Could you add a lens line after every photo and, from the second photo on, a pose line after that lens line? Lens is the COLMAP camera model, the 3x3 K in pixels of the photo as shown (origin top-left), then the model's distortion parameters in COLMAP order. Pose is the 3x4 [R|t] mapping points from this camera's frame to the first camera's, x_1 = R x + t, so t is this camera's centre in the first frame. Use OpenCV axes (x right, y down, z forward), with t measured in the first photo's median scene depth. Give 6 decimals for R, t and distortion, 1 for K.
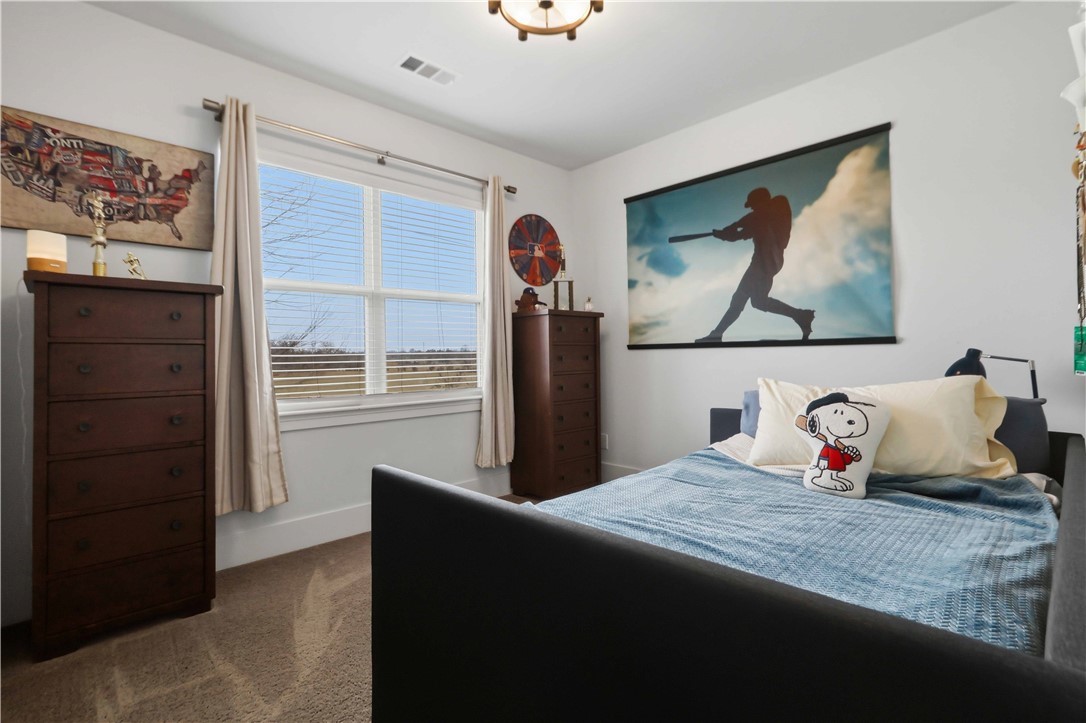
lens RADIAL K [[503.7, 0, 554.0], [0, 503.7, 356.1], [0, 0, 1]] dist [-0.001649, -0.000085]
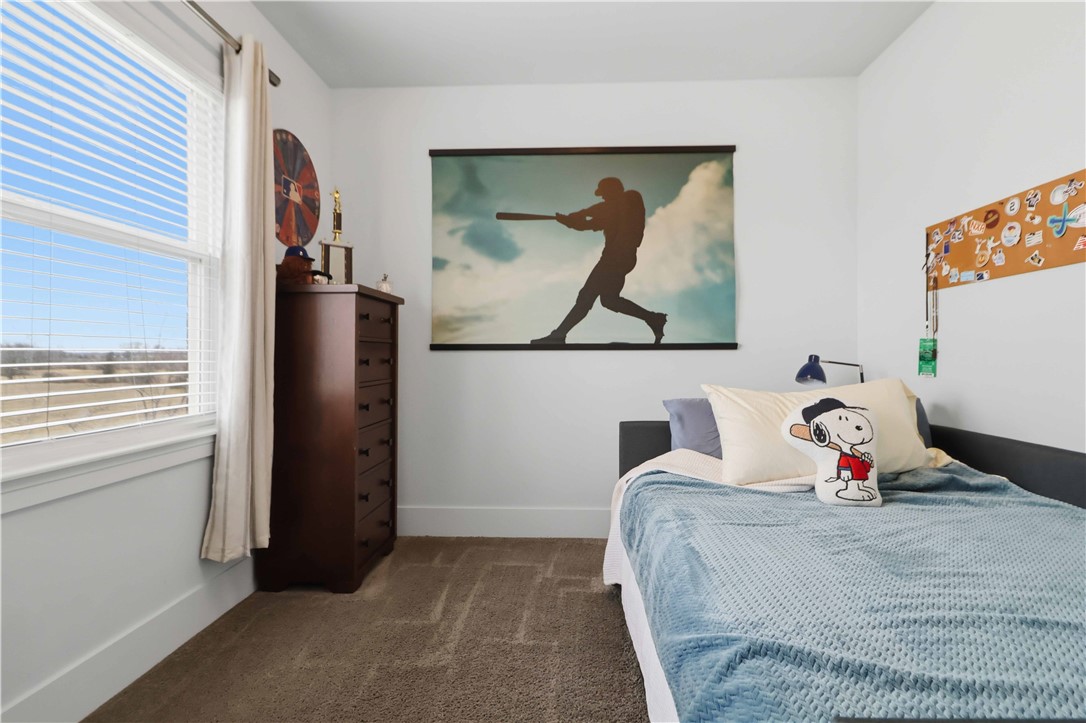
lens RADIAL K [[503.7, 0, 554.0], [0, 503.7, 356.1], [0, 0, 1]] dist [-0.001649, -0.000085]
pose [[0.722266, 0.013466, 0.691484, -0.299325], [-0.006729, 0.999900, -0.012443, 0.004698], [-0.691582, 0.004334, 0.722285, 0.408354]]
